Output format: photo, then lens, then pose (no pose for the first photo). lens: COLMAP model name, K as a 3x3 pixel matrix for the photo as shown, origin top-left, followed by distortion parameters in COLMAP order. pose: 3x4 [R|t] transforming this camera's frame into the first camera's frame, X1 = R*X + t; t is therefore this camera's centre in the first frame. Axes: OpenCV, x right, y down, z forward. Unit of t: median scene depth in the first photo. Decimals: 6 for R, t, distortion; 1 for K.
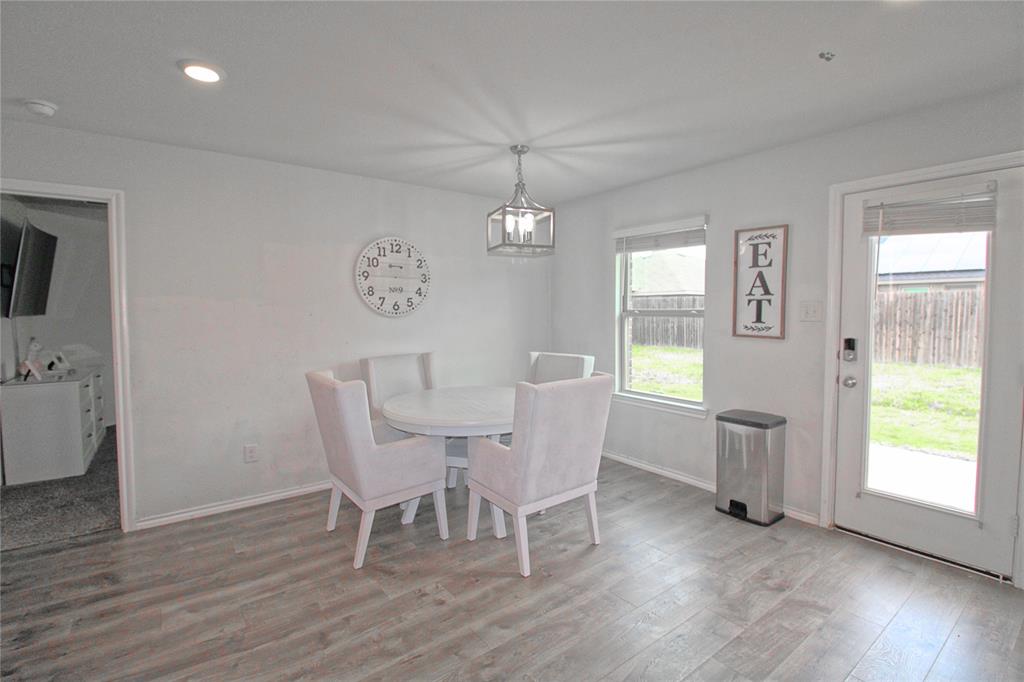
lens RADIAL K [[471.9, 0, 521.8], [0, 471.9, 334.8], [0, 0, 1]] dist [-0.009428, -0.005918]
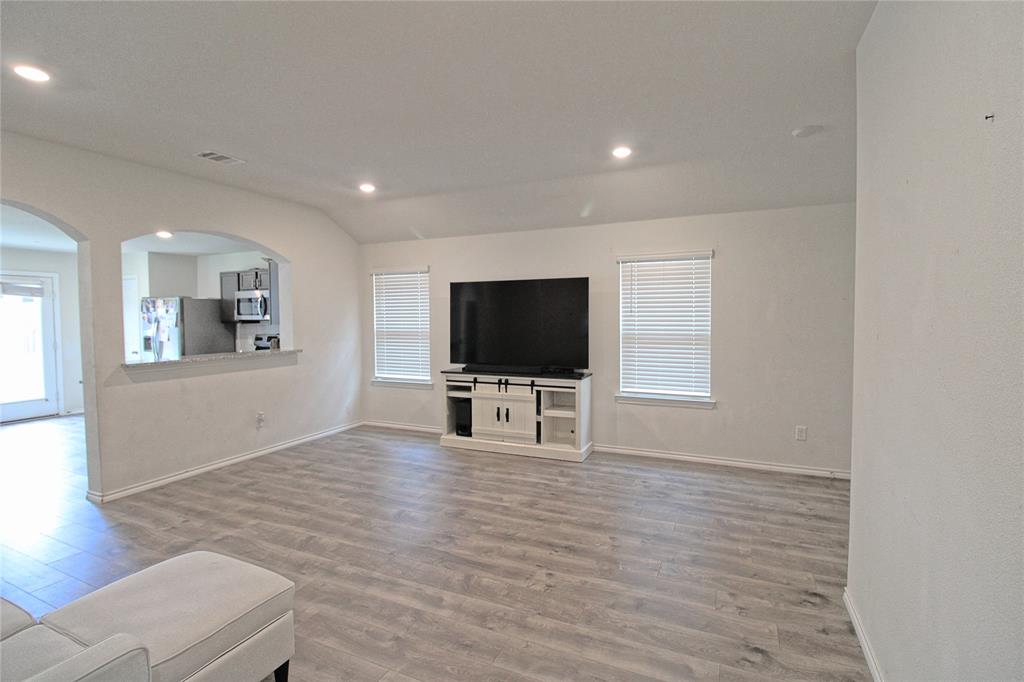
lens RADIAL K [[471.9, 0, 528.0], [0, 471.9, 337.7], [0, 0, 1]] dist [-0.009428, -0.005918]
pose [[-0.478771, -0.035780, 0.877210, -2.149675], [0.051010, 0.996348, 0.068480, -0.010413], [-0.876457, 0.077532, -0.475198, -0.191691]]
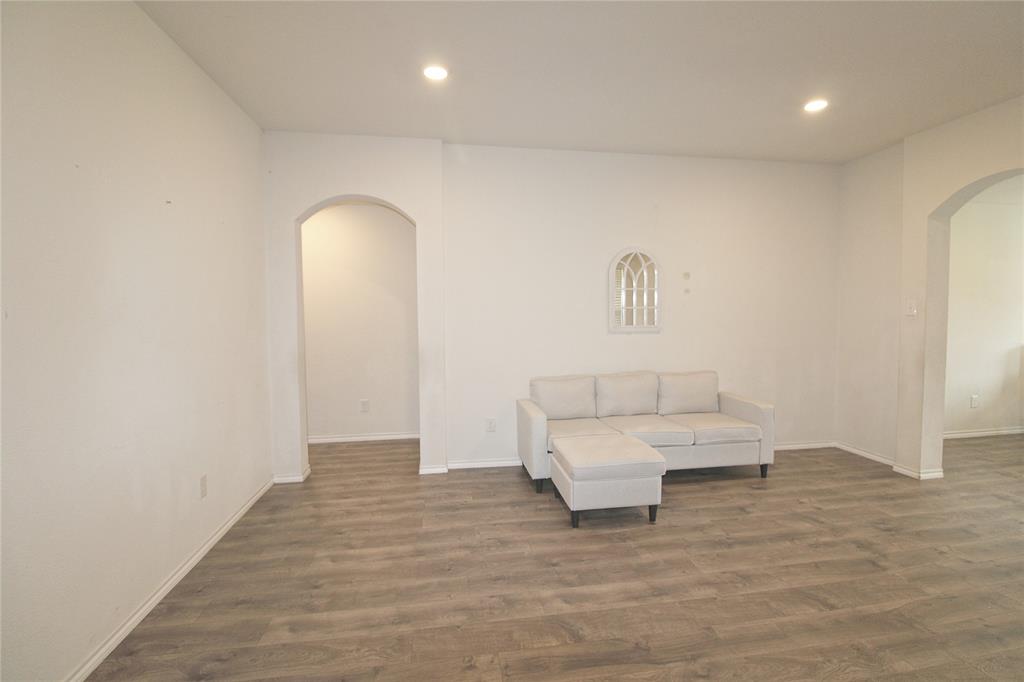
lens RADIAL K [[471.9, 0, 519.0], [0, 471.9, 337.7], [0, 0, 1]] dist [-0.009428, -0.005918]
pose [[0.878770, 0.030039, -0.476300, -1.177707], [-0.021028, 0.999485, 0.024240, 0.052180], [0.476783, -0.011286, 0.878949, -1.031947]]
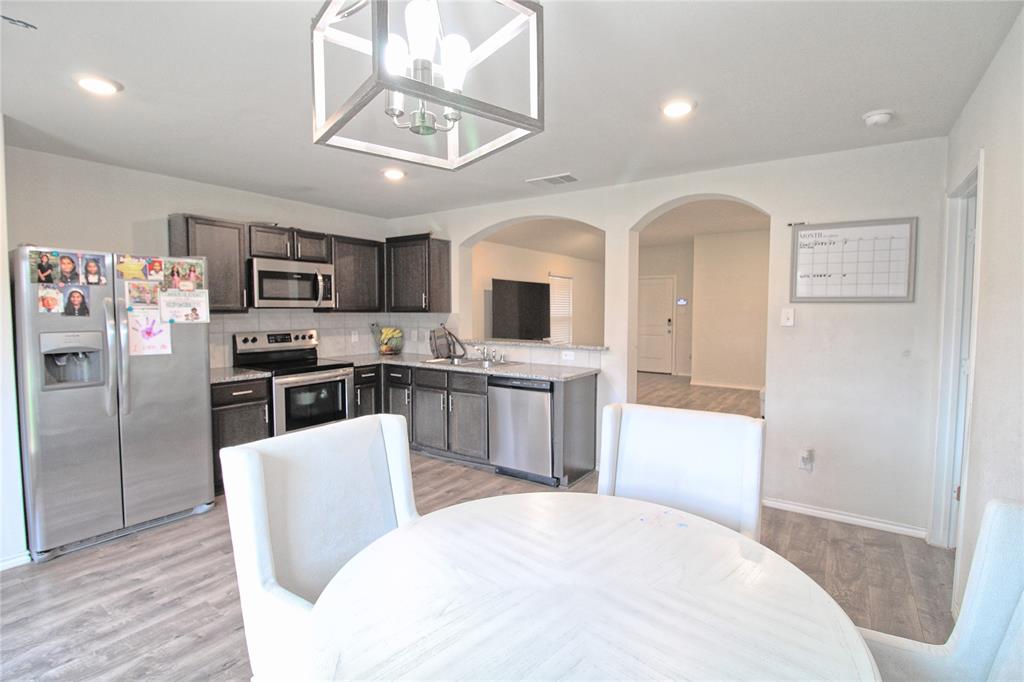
lens RADIAL K [[471.9, 0, 531.1], [0, 471.9, 334.0], [0, 0, 1]] dist [-0.009428, -0.005918]
pose [[-0.945888, 0.020208, -0.323863, 0.022060], [-0.013929, 0.994611, 0.102741, -0.079046], [0.324193, 0.101693, -0.940509, 1.306274]]
